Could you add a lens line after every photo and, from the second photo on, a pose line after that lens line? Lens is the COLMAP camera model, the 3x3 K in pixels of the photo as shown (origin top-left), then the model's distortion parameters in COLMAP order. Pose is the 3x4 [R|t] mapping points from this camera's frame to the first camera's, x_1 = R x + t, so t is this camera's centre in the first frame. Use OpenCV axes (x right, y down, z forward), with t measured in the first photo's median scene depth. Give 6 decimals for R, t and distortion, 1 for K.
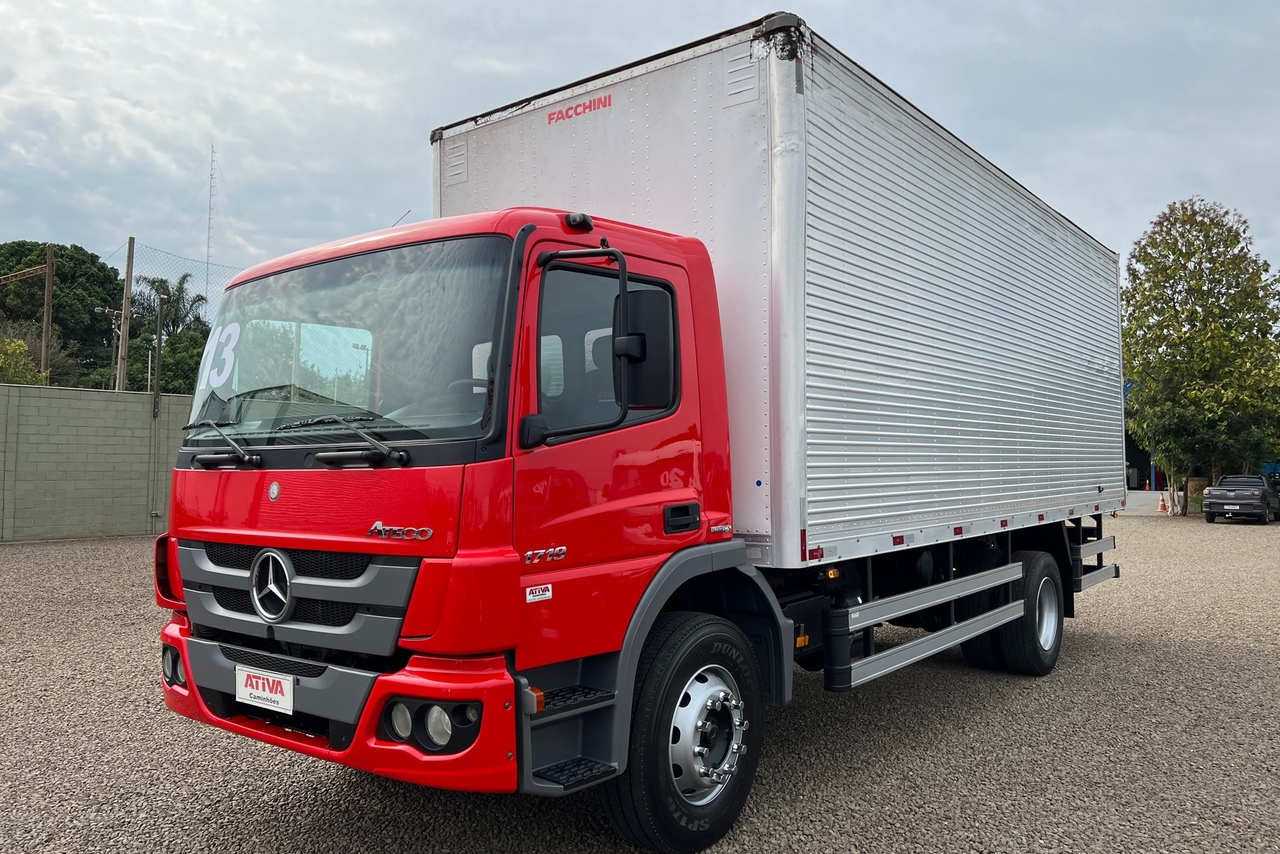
lens RADIAL K [[963.2, 0, 635.5], [0, 963.2, 433.3], [0, 0, 1]] dist [0.134962, -0.293583]
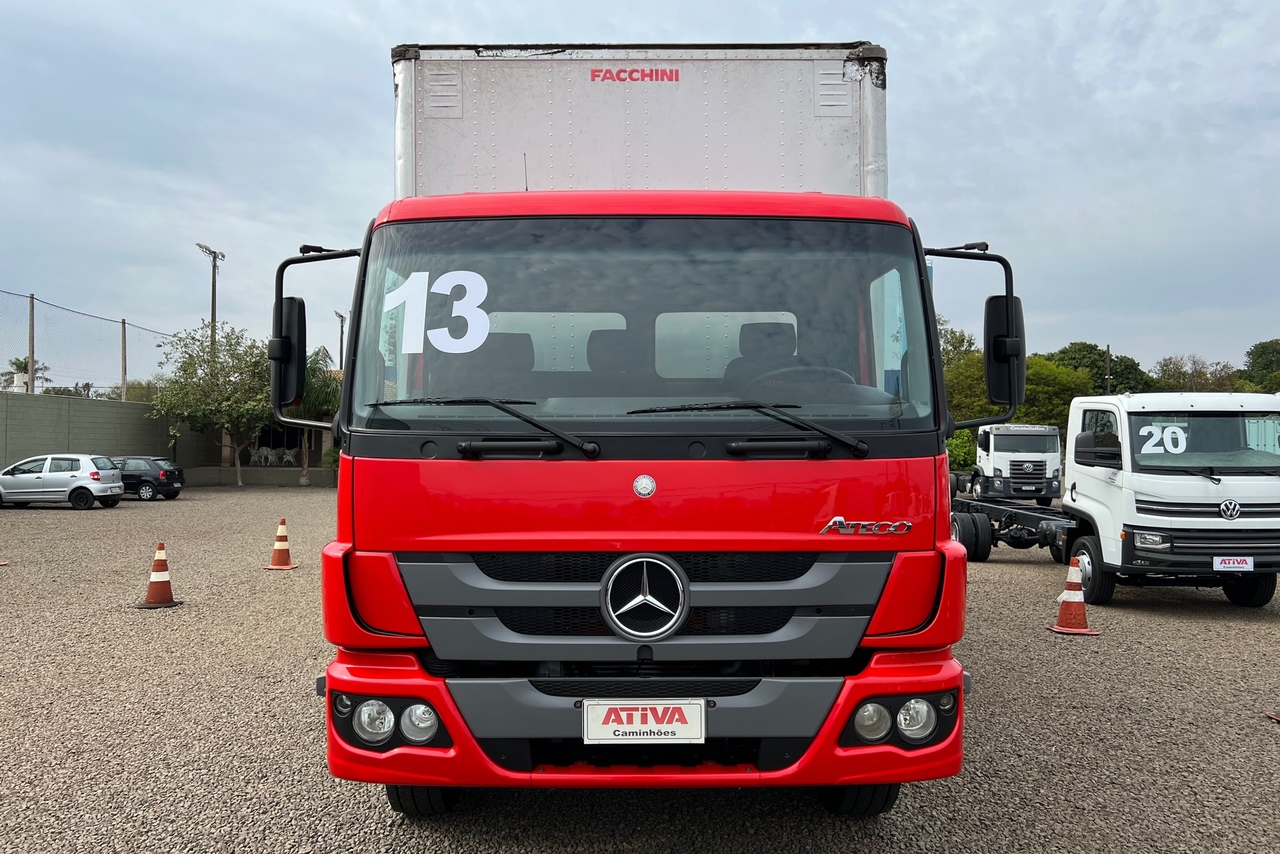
lens RADIAL K [[963.2, 0, 635.5], [0, 963.2, 433.3], [0, 0, 1]] dist [0.134962, -0.293583]
pose [[0.782362, 0.012327, 0.622702, -0.885917], [-0.025757, 0.999589, 0.012574, 0.003503], [-0.622291, -0.025877, 0.782358, 0.347465]]
